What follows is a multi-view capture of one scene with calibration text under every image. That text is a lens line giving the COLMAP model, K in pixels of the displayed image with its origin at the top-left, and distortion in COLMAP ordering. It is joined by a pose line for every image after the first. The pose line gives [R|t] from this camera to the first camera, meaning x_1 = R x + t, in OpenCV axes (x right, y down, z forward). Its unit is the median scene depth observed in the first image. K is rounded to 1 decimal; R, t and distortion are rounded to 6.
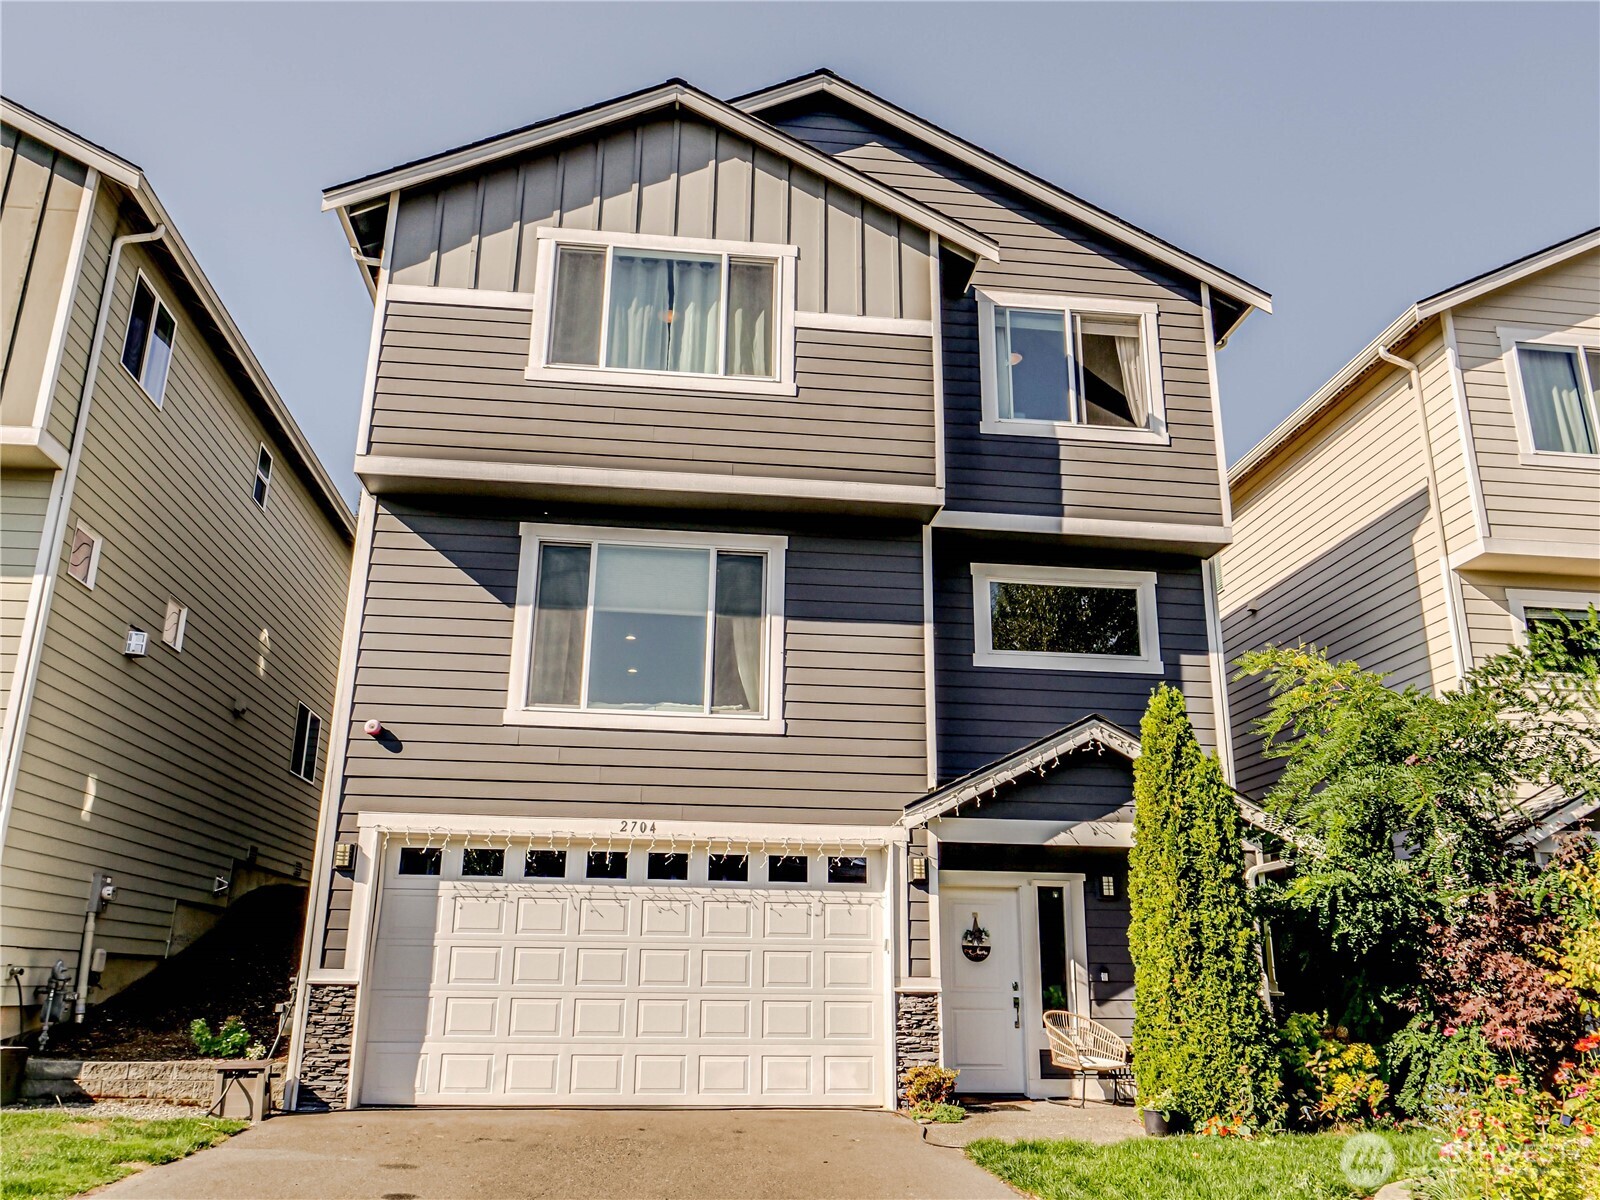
lens RADIAL K [[1249.4, 0, 800.6], [0, 1249.4, 598.1], [0, 0, 1]] dist [-0.022835, 0.008131]
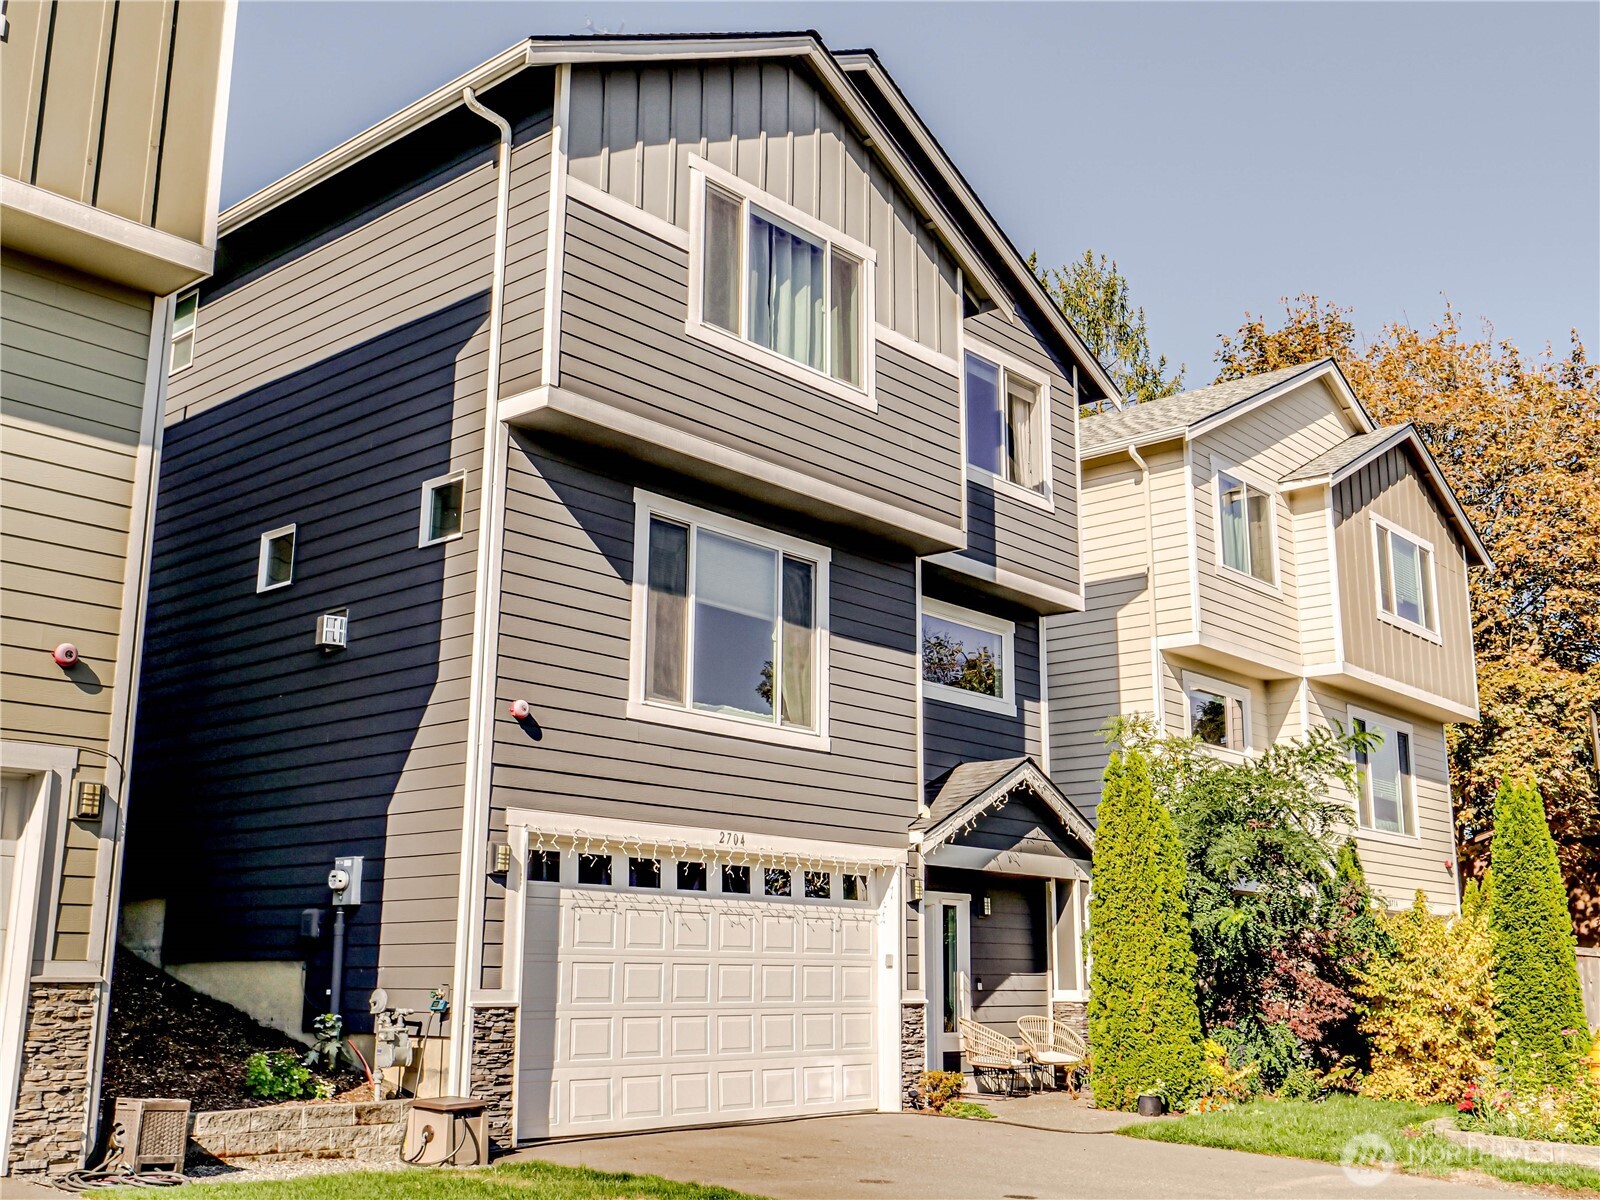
lens RADIAL K [[1629.7, 0, 798.6], [0, 1629.7, 605.6], [0, 0, 1]] dist [-0.018702, 0.000000]
pose [[0.743688, 0.143883, 0.652860, -0.896875], [-0.198871, 0.979969, 0.010565, -0.014385], [-0.638263, -0.137692, 0.757405, 0.044908]]
